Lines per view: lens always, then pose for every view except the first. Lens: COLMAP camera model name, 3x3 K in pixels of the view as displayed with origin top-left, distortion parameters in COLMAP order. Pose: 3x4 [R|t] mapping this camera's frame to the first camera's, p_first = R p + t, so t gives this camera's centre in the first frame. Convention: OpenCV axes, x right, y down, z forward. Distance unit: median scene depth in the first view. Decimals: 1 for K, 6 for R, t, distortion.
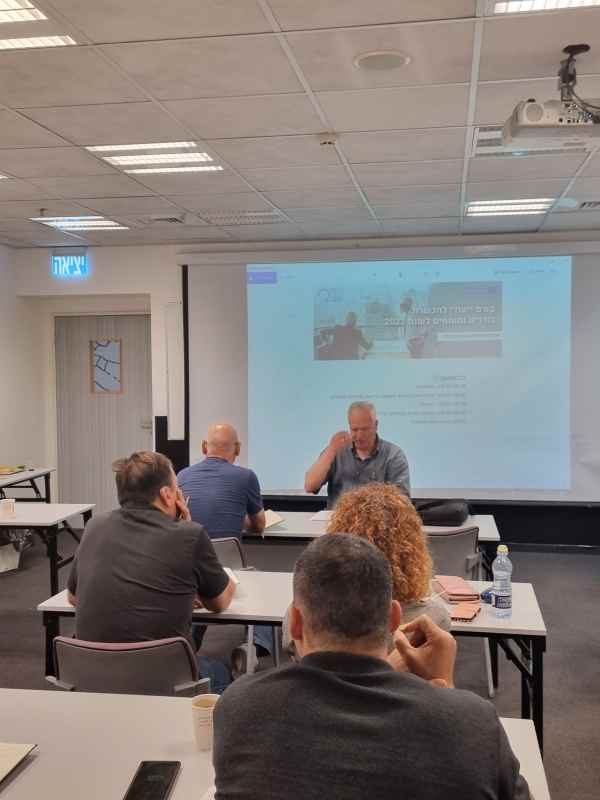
lens RADIAL K [[858.5, 0, 300.0], [0, 858.5, 400.0], [0, 0, 1]] dist [0.053633, -0.020378]
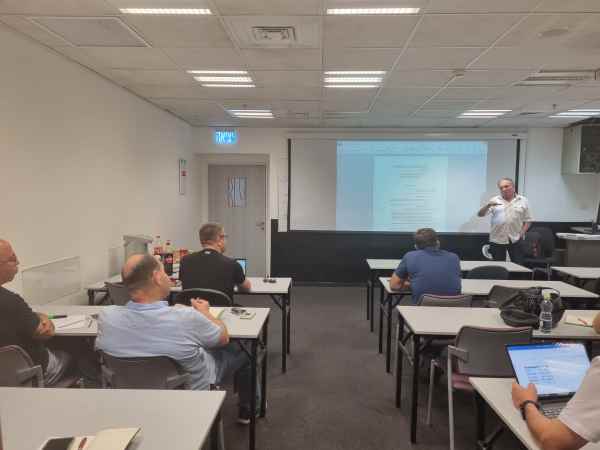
lens RADIAL K [[445.5, 0, 303.6], [0, 445.5, 247.5], [0, 0, 1]] dist [0.053289, 0.003077]
pose [[0.991265, 0.002708, 0.131857, -0.242191], [-0.012491, 0.997223, 0.073422, 0.008095], [-0.131291, -0.074427, 0.988546, 0.014732]]
